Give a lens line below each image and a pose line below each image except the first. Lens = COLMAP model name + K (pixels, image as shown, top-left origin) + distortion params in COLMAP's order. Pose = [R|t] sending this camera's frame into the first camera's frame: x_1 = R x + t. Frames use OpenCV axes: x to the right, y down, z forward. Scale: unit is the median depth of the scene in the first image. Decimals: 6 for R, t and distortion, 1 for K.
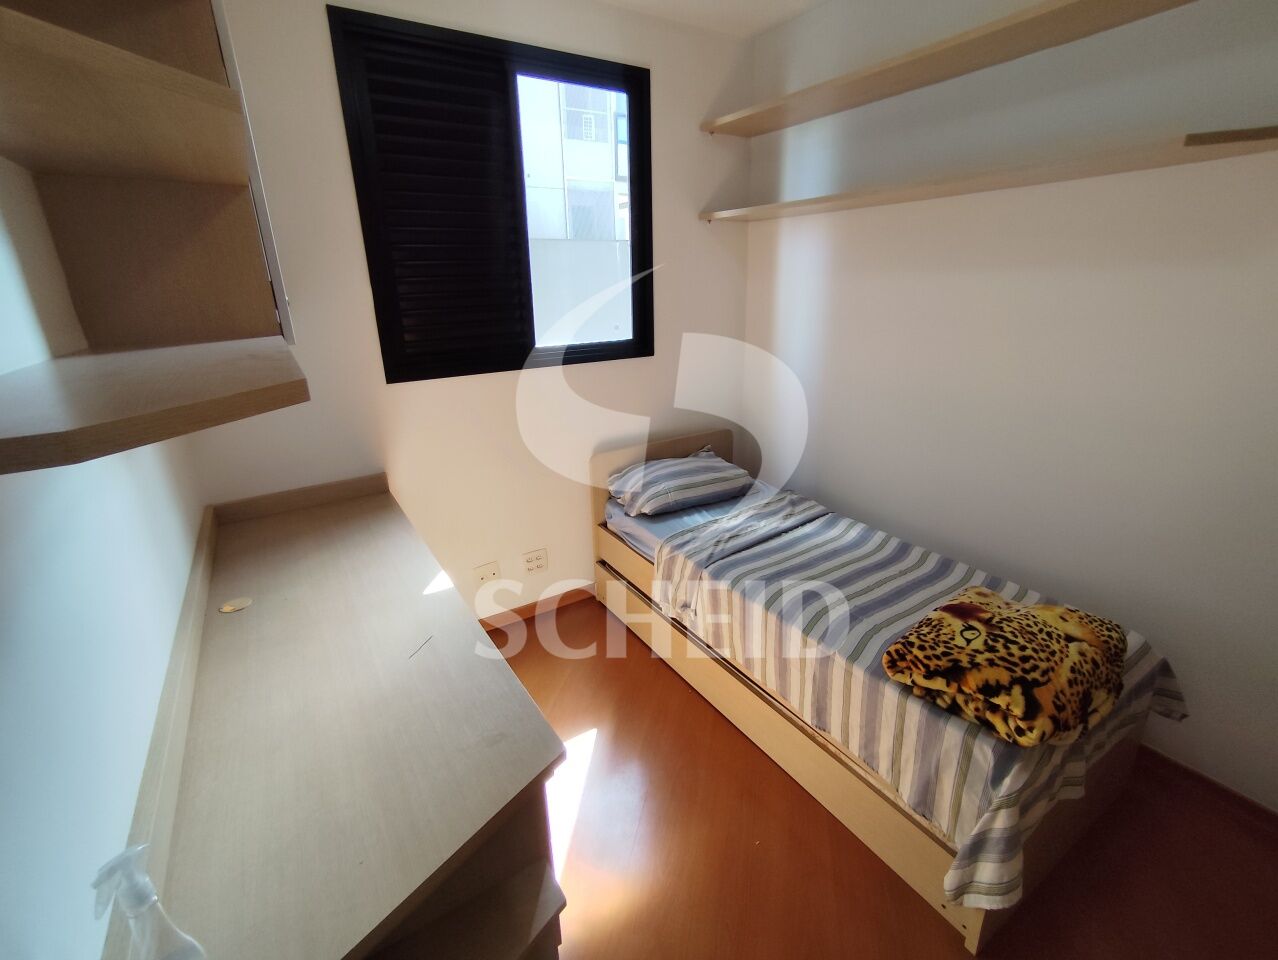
lens RADIAL K [[581.1, 0, 642.0], [0, 581.1, 473.0], [0, 0, 1]] dist [-0.041140, 0.029242]
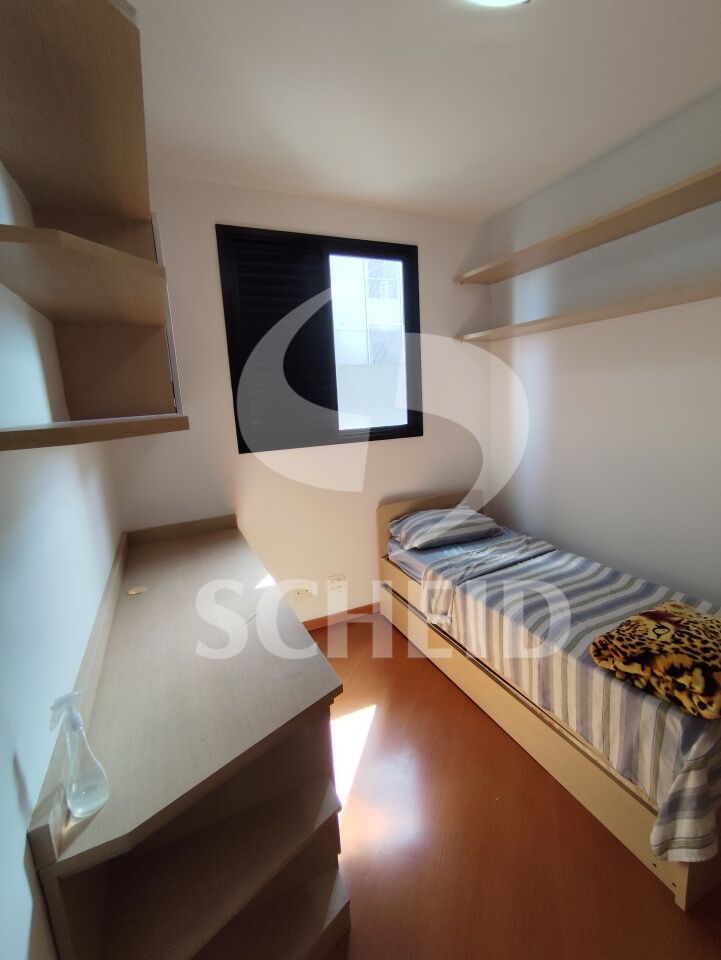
lens RADIAL K [[436.5, 0, 365.2], [0, 436.5, 483.4], [0, 0, 1]] dist [-0.041140, 0.029242]
pose [[0.990215, -0.001919, -0.139536, 0.046774], [-0.015650, 0.992071, -0.124702, 0.073827], [0.138668, 0.125666, 0.982334, -0.066143]]
